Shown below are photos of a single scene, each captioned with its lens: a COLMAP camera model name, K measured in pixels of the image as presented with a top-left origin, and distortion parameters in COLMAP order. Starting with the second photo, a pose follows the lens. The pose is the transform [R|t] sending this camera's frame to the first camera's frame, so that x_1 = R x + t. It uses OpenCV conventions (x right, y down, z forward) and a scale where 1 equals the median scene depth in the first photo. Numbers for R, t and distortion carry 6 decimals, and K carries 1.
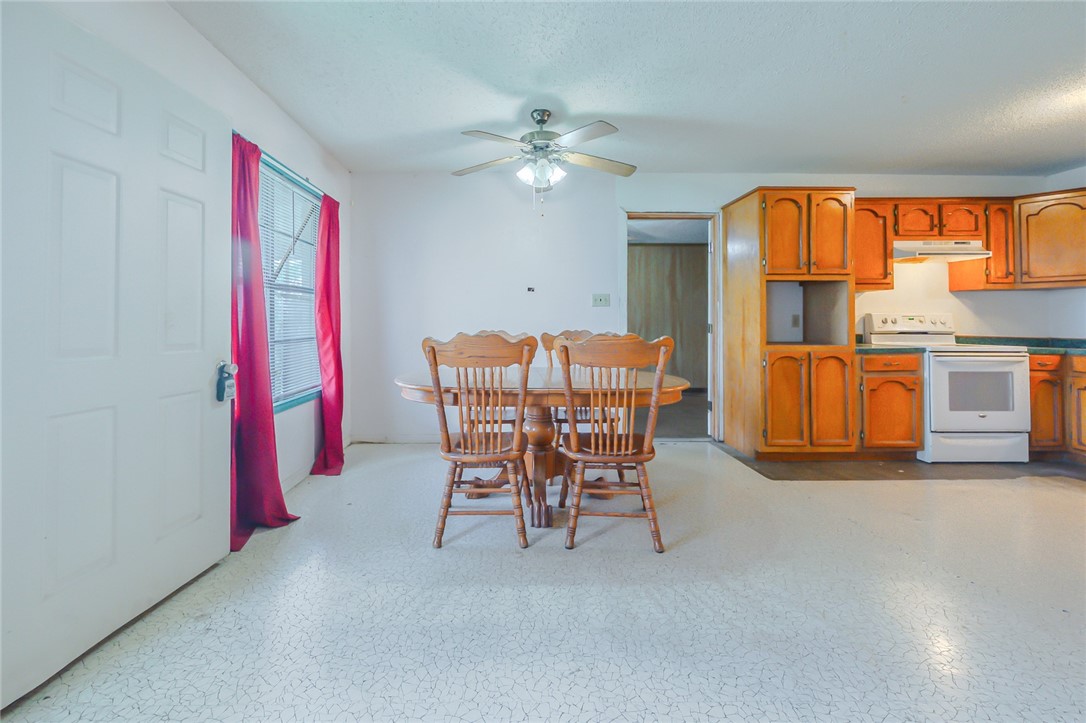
lens RADIAL K [[446.5, 0, 513.6], [0, 446.5, 318.1], [0, 0, 1]] dist [-0.001709, -0.000058]
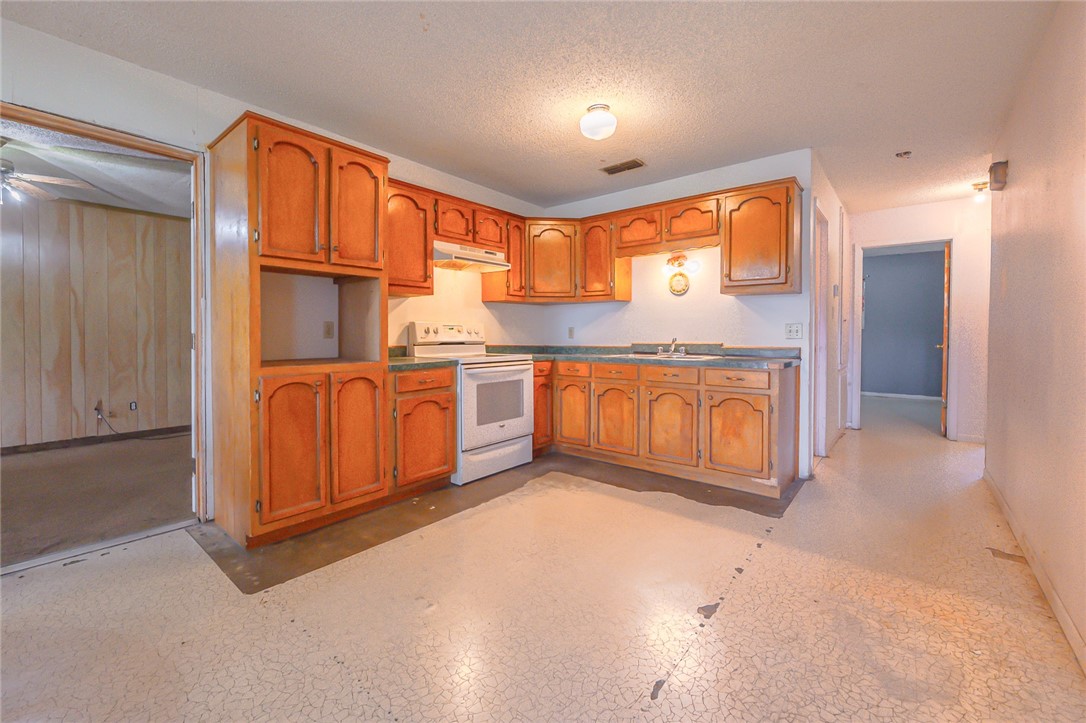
lens RADIAL K [[454.6, 0, 550.1], [0, 454.6, 338.9], [0, 0, 1]] dist [-0.001541, -0.000158]
pose [[0.627207, -0.008914, 0.778802, 0.312761], [-0.010092, 0.999758, 0.019571, 0.003145], [-0.778788, -0.020135, 0.626965, 0.268037]]
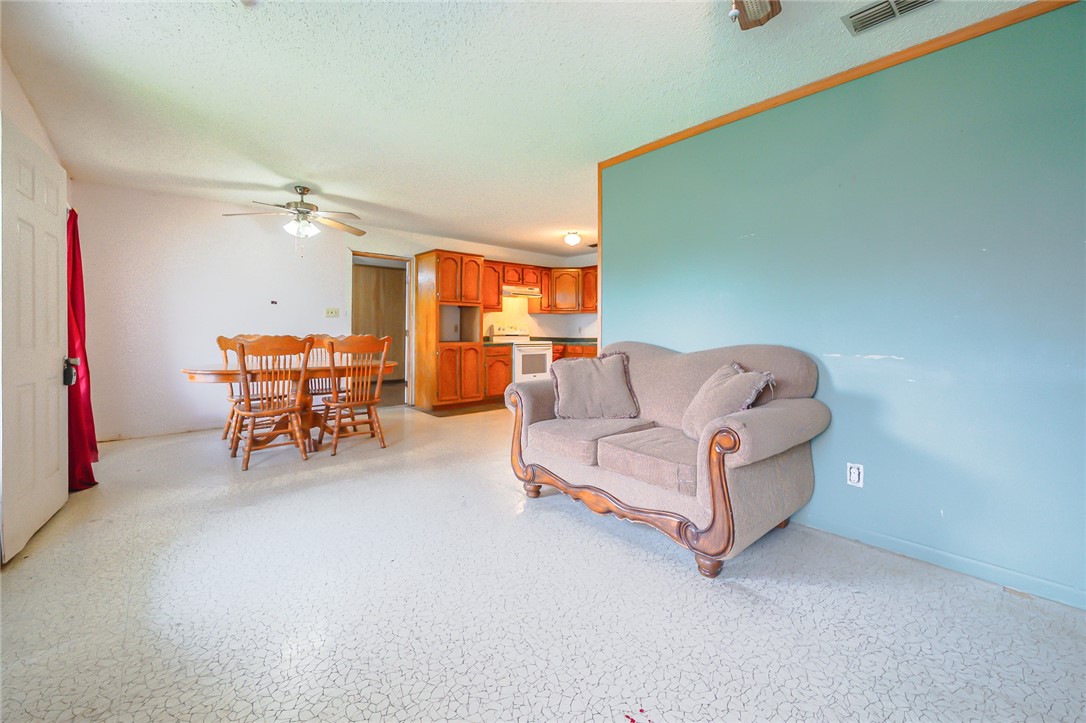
lens RADIAL K [[446.5, 0, 543.8], [0, 446.5, 332.4], [0, 0, 1]] dist [-0.000870, -0.000030]
pose [[0.749499, 0.001100, 0.662005, -0.256605], [-0.013900, 0.999804, 0.014076, -0.007682], [-0.661860, -0.019752, 0.749367, -0.530918]]
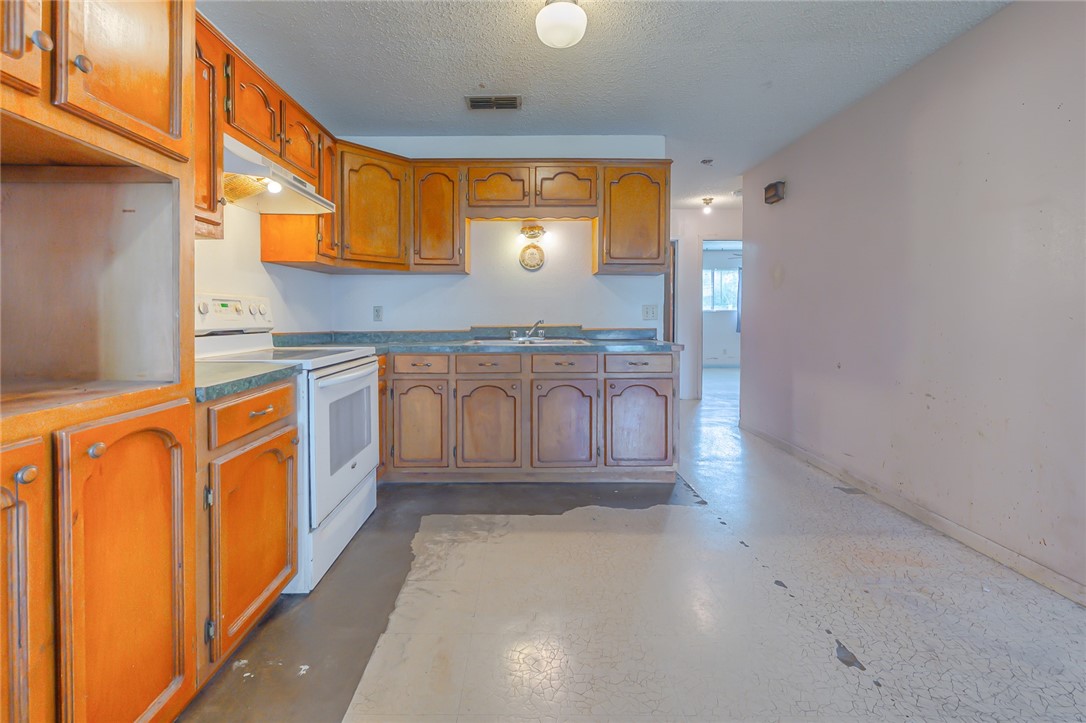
lens RADIAL K [[454.9, 0, 541.1], [0, 454.9, 317.7], [0, 0, 1]] dist [-0.001248, -0.000283]
pose [[-0.012408, -0.006533, 0.999902, 0.409430], [-0.013603, 0.999887, 0.006365, 0.008791], [-0.999830, -0.013523, -0.012495, 0.724546]]
